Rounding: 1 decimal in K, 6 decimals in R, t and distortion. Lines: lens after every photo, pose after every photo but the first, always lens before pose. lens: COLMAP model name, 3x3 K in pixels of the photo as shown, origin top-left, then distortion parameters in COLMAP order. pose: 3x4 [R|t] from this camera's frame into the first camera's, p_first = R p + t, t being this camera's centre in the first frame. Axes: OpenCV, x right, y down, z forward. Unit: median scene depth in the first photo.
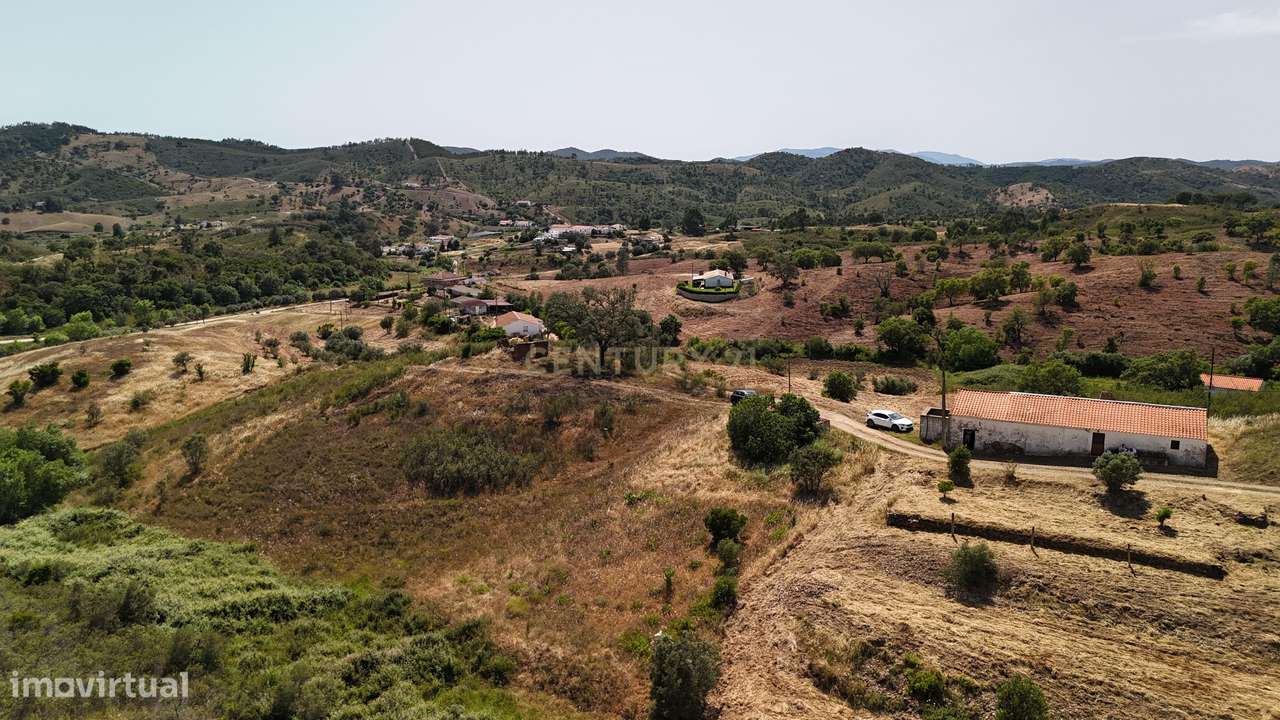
lens RADIAL K [[943.3, 0, 643.7], [0, 943.3, 362.2], [0, 0, 1]] dist [0.078223, -0.078834]
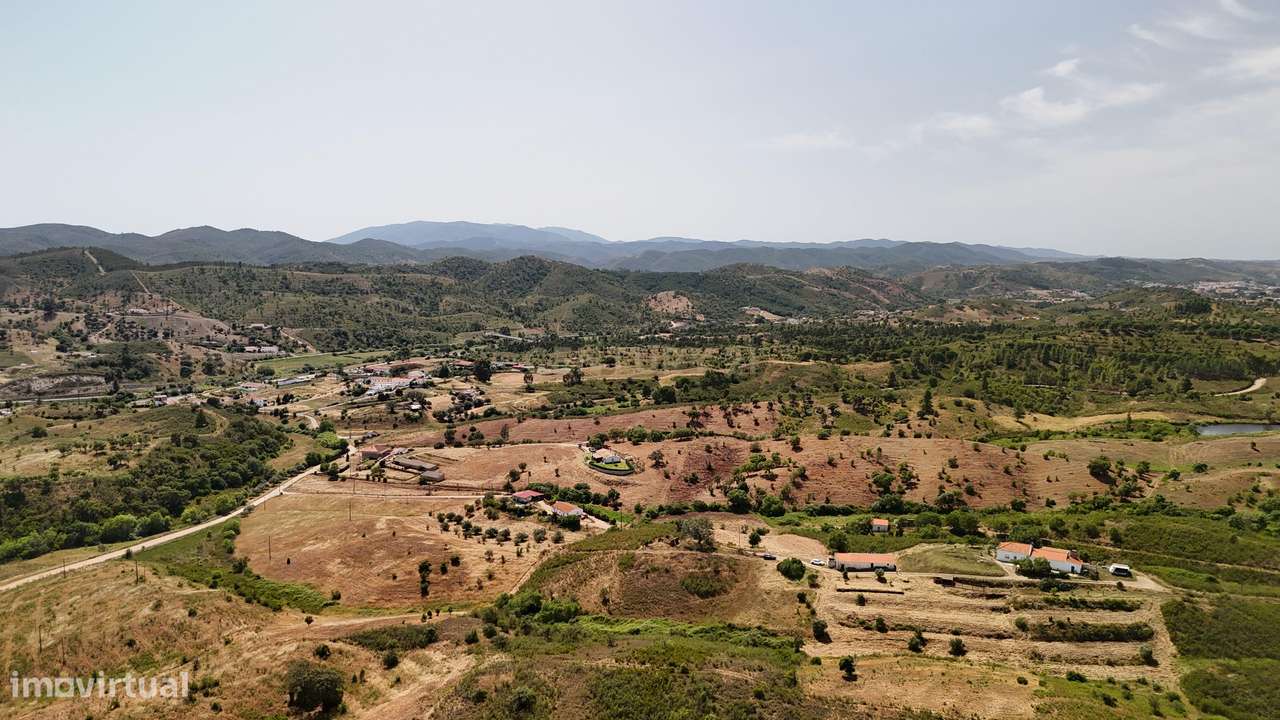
lens RADIAL K [[943.3, 0, 641.4], [0, 943.3, 362.1], [0, 0, 1]] dist [0.078223, -0.078834]
pose [[0.928982, -0.034099, 0.368550, -0.241556], [0.059570, 0.996540, -0.057954, -0.076191], [-0.365298, 0.075793, 0.927800, -0.314644]]
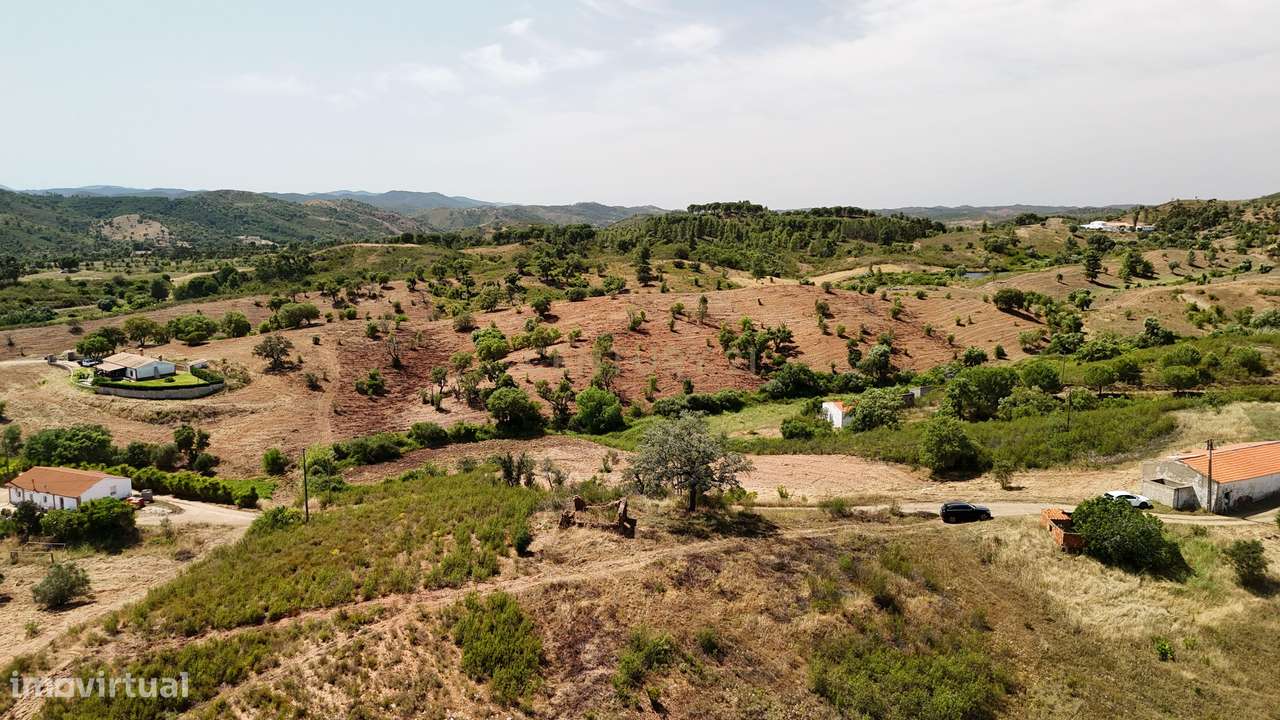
lens RADIAL K [[943.3, 0, 643.7], [0, 943.3, 365.7], [0, 0, 1]] dist [0.078223, -0.078834]
pose [[0.609697, -0.125619, 0.782617, -0.131842], [0.145048, 0.988371, 0.045645, -0.031608], [-0.779250, 0.085688, 0.620828, 0.104210]]
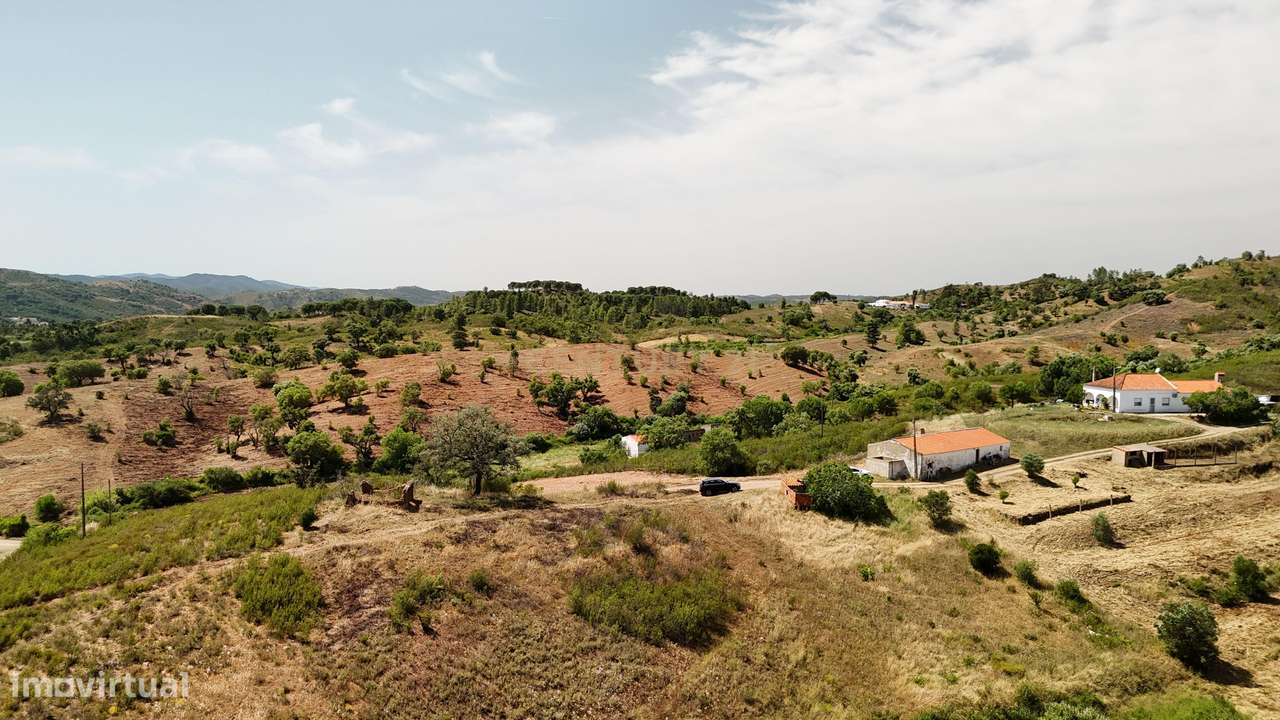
lens RADIAL K [[943.3, 0, 643.7], [0, 943.3, 375.3], [0, 0, 1]] dist [0.078223, -0.078834]
pose [[0.455366, -0.067658, 0.887730, -0.142568], [0.158345, 0.987366, -0.005972, -0.015179], [-0.876110, 0.143287, 0.460326, 0.090385]]
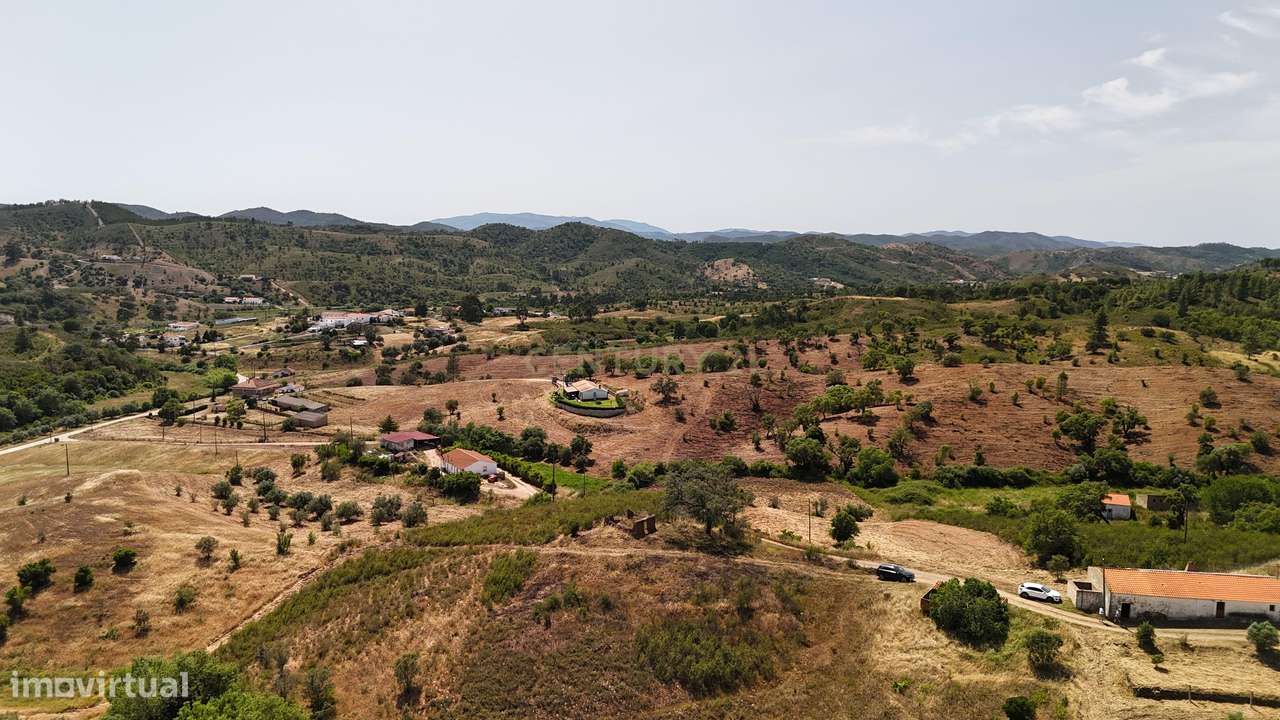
lens RADIAL K [[943.3, 0, 643.3], [0, 943.3, 361.9], [0, 0, 1]] dist [0.078223, -0.078834]
pose [[0.951771, -0.025012, 0.305788, -0.089620], [0.044491, 0.997388, -0.056897, -0.027971], [-0.303566, 0.067758, 0.950398, -0.011076]]
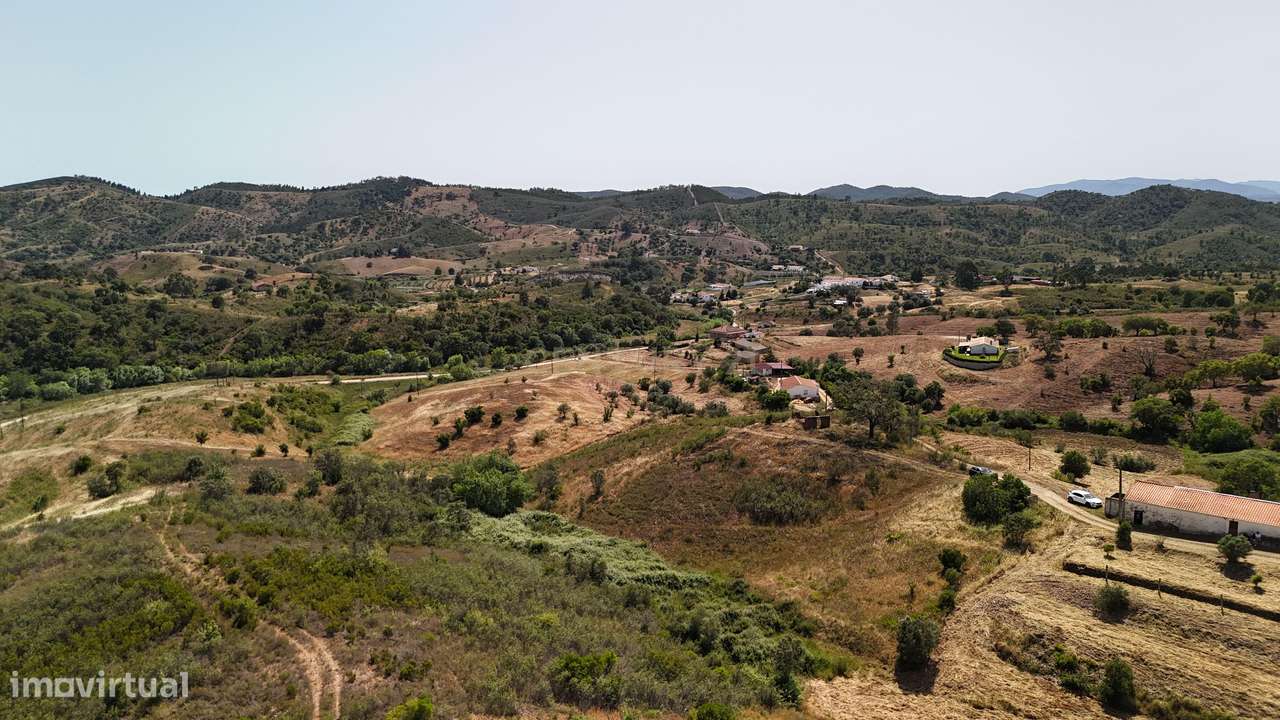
lens RADIAL K [[943.3, 0, 642.4], [0, 943.3, 361.4], [0, 0, 1]] dist [0.078223, -0.078834]
pose [[0.960803, 0.038748, -0.274510, 0.001670], [-0.048720, 0.998374, -0.029598, -0.009506], [0.272917, 0.041812, 0.961129, -0.076214]]
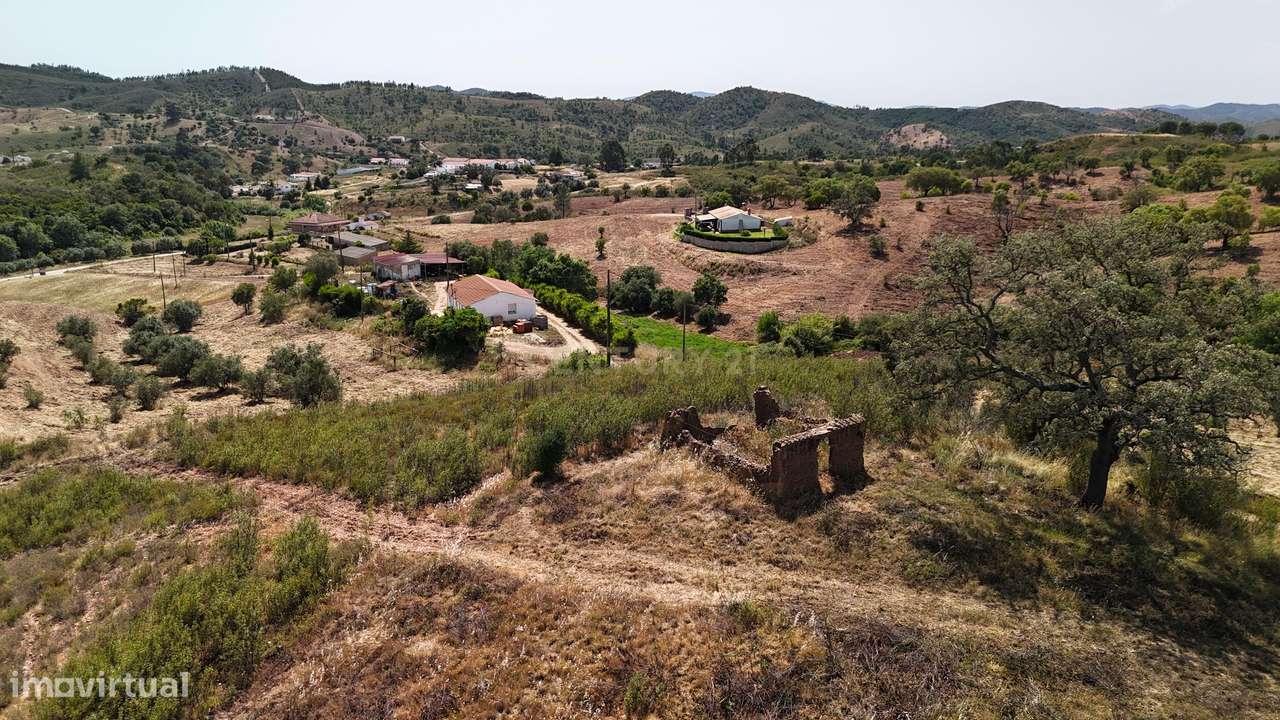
lens RADIAL K [[943.3, 0, 643.3], [0, 943.3, 364.7], [0, 0, 1]] dist [0.078223, -0.078834]
pose [[0.991063, -0.025751, 0.130885, -0.040270], [0.018103, 0.998077, 0.059289, -0.011289], [-0.132160, -0.056390, 0.989623, 0.147533]]
